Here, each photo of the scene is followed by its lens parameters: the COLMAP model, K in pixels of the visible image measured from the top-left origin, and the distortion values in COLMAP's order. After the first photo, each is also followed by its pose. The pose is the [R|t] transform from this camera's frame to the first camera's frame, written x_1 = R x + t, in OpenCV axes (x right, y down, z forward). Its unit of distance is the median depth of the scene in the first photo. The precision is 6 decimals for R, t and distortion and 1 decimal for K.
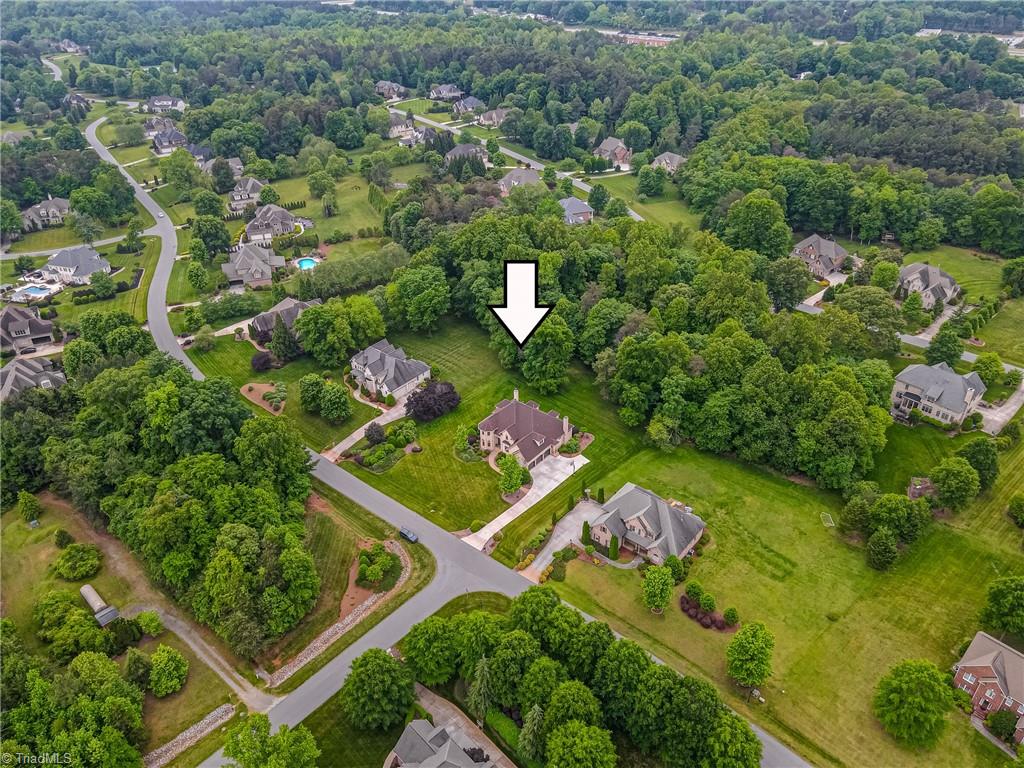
lens RADIAL K [[740.9, 0, 512.0], [0, 740.9, 384.0], [0, 0, 1]] dist [0.010530, 0.006475]
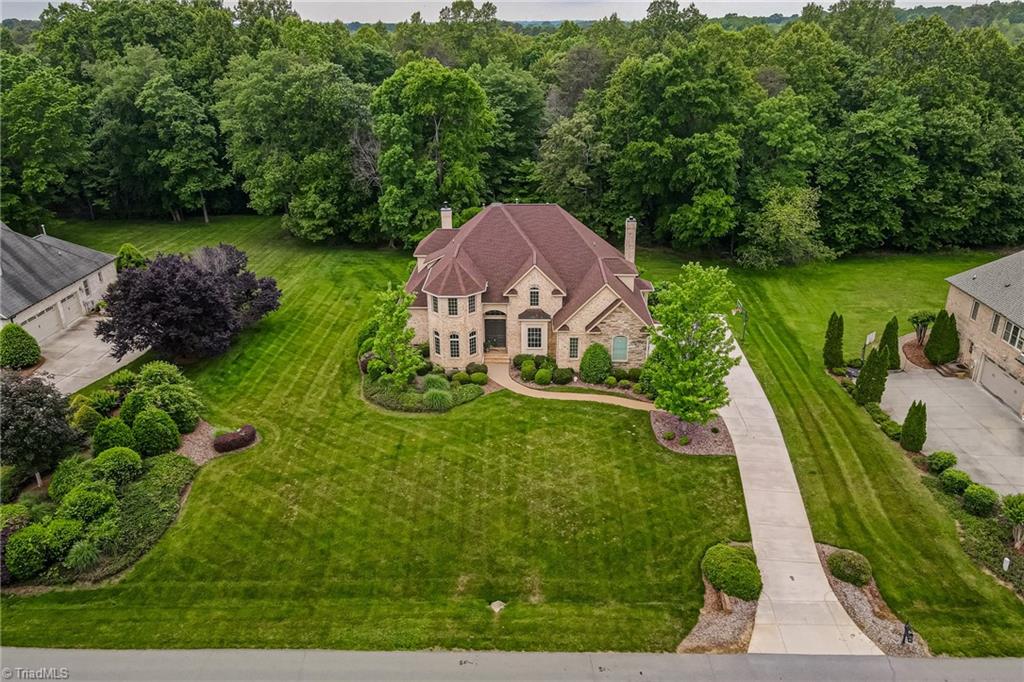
lens RADIAL K [[746.9, 0, 512.0], [0, 746.9, 341.0], [0, 0, 1]] dist [0.013425, 0.004976]
pose [[0.793525, -0.233718, 0.561866, -0.194473], [0.326398, 0.942723, -0.068830, 0.108841], [-0.513597, 0.238010, 0.824360, 0.756863]]
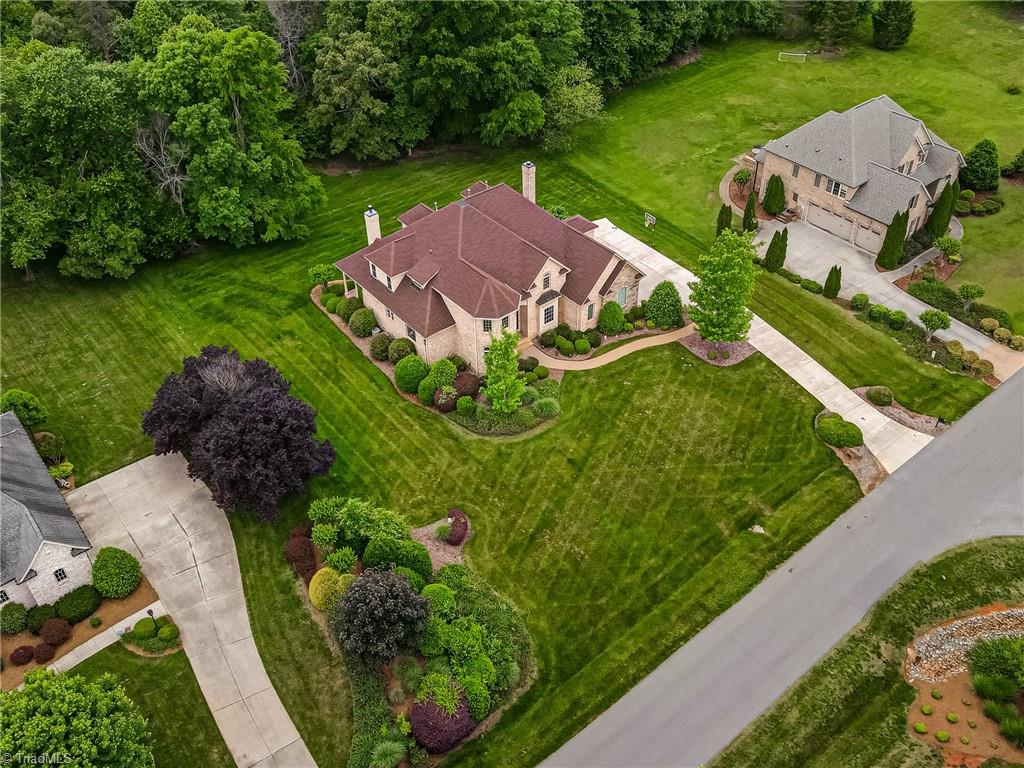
lens RADIAL K [[913.0, 0, 513.1], [0, 913.0, 348.0], [0, 0, 1]] dist [0.014663, 0.008927]
pose [[0.207066, -0.606669, 0.767514, -0.350497], [0.537612, 0.726008, 0.428820, -0.093424], [-0.817372, 0.323831, 0.476483, 0.828202]]
